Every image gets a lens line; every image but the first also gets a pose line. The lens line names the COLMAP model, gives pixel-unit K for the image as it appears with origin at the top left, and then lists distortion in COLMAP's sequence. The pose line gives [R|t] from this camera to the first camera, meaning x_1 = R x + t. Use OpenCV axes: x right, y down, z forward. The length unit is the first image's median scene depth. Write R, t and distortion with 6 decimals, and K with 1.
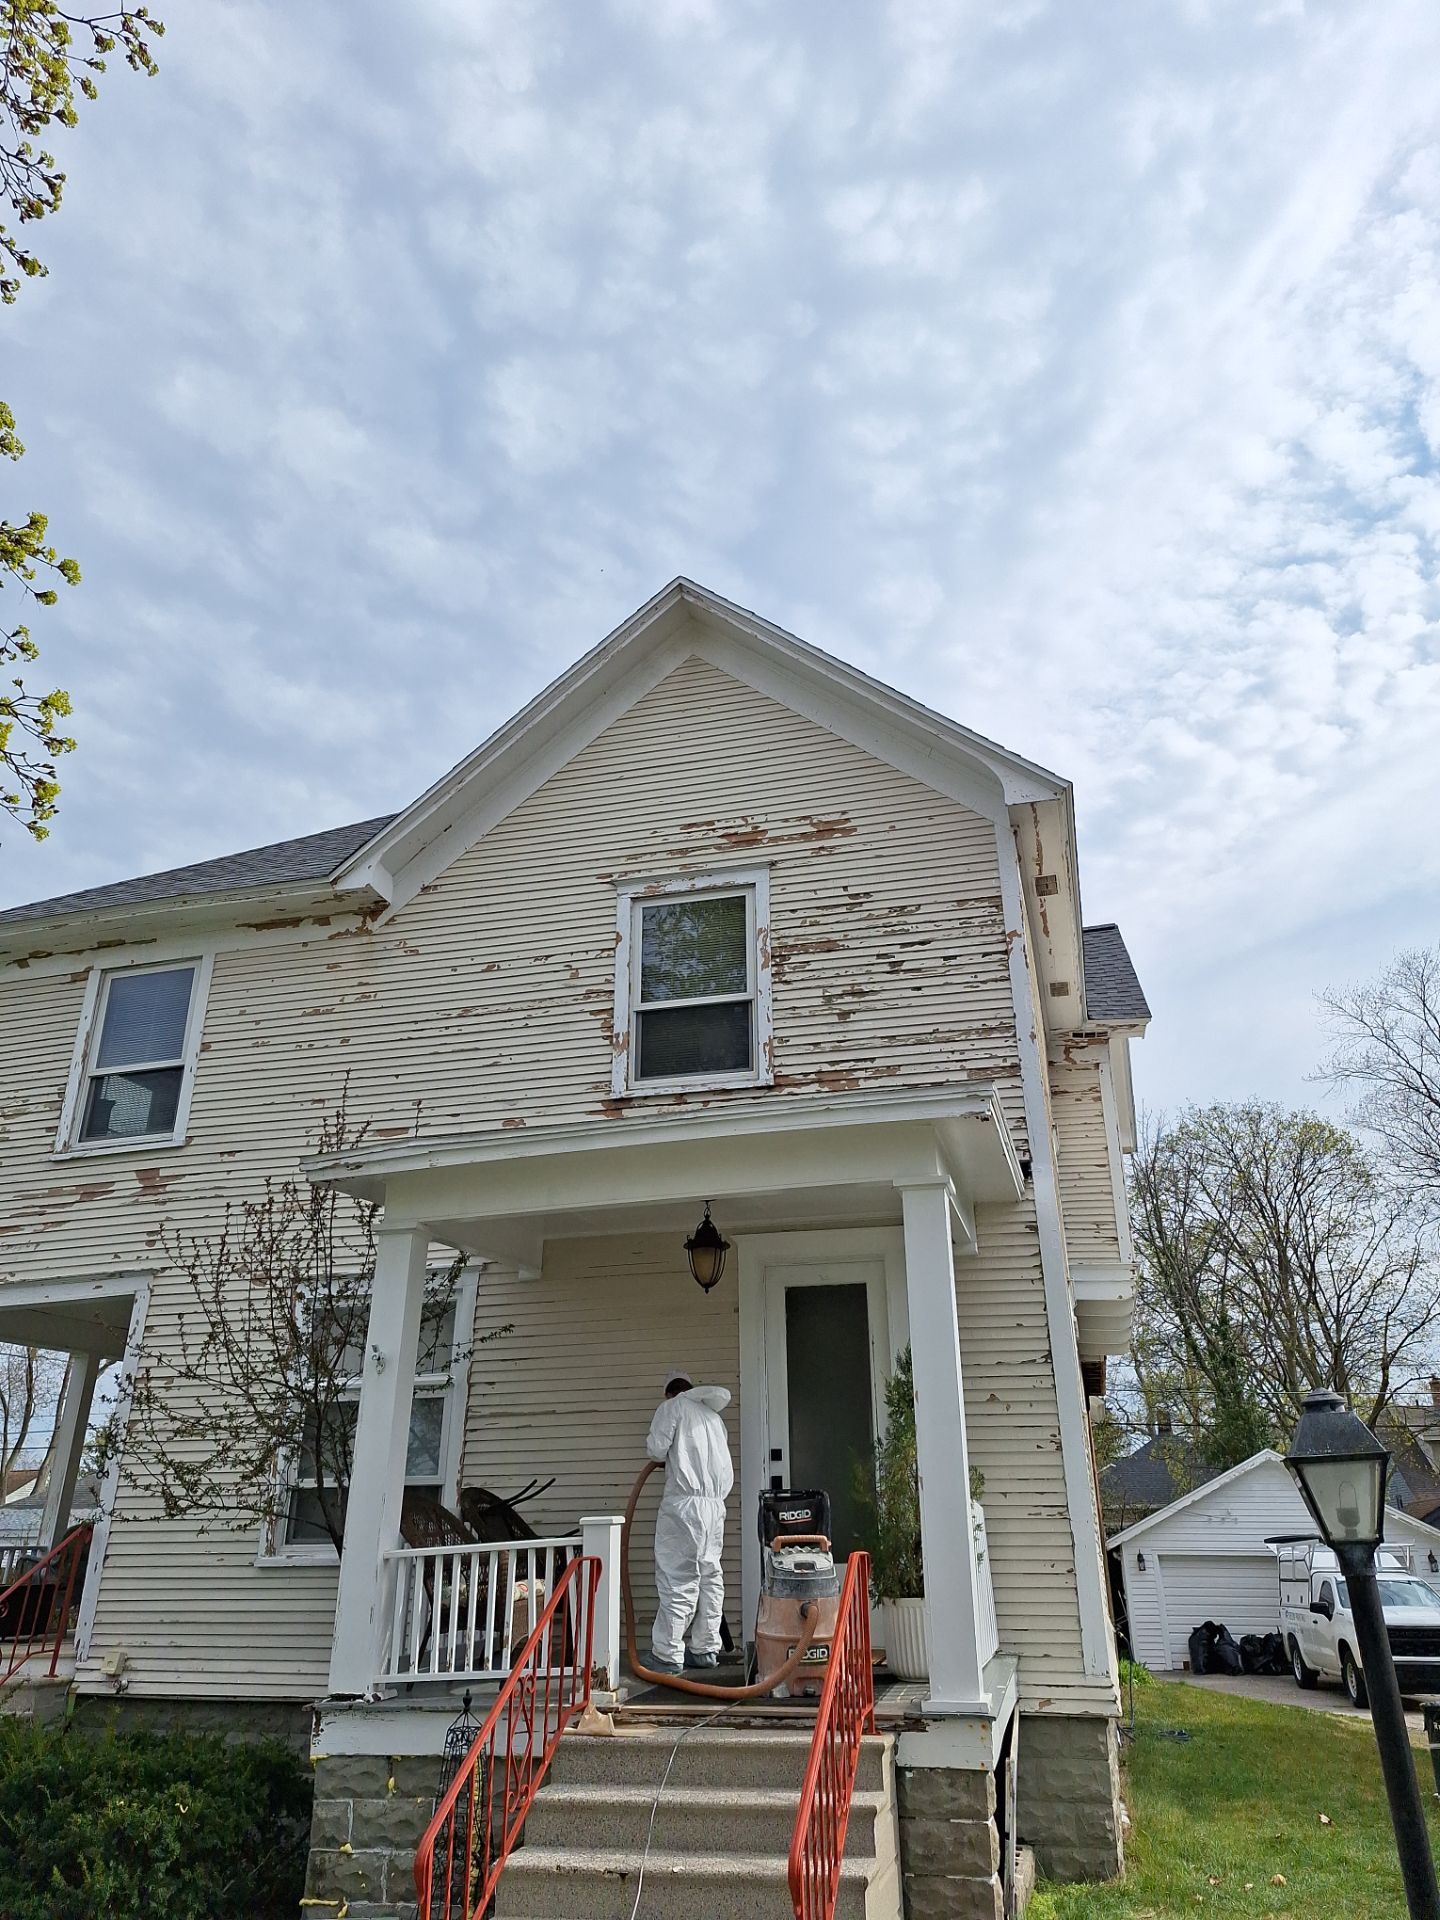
lens RADIAL K [[1367.5, 0, 720.0], [0, 1367.5, 960.0], [0, 0, 1]] dist [0.084156, -0.003494]
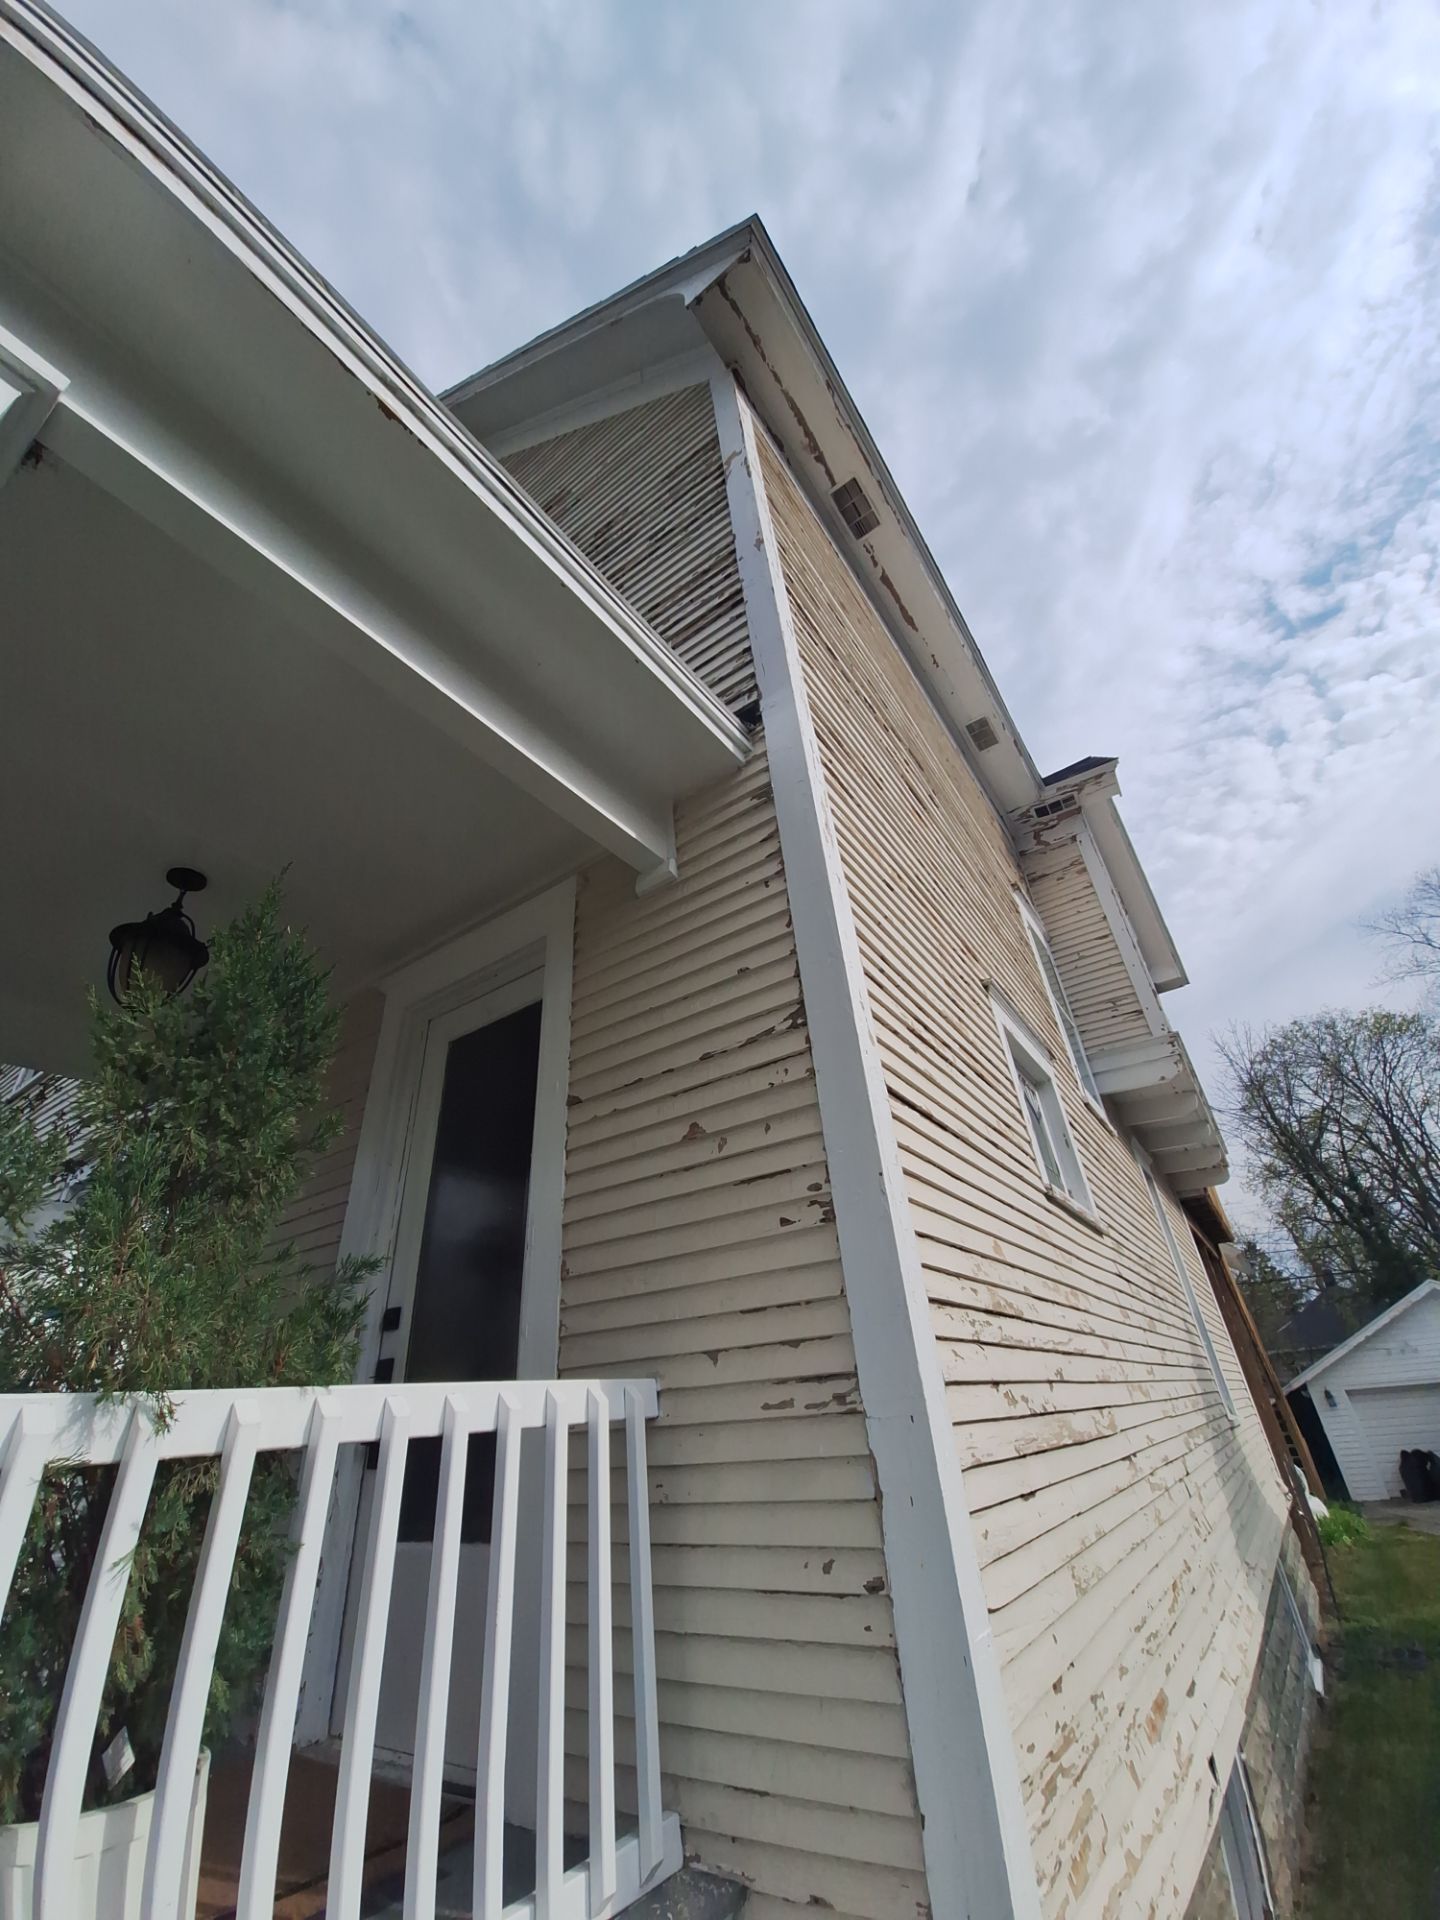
lens RADIAL K [[756.0, 0, 720.0], [0, 756.0, 960.0], [0, 0, 1]] dist [-0.001219, -0.000286]
pose [[0.934306, -0.233797, -0.269094, 0.226102], [0.196194, 0.967520, -0.159416, 0.243732], [0.297625, 0.096148, 0.949829, 0.618180]]
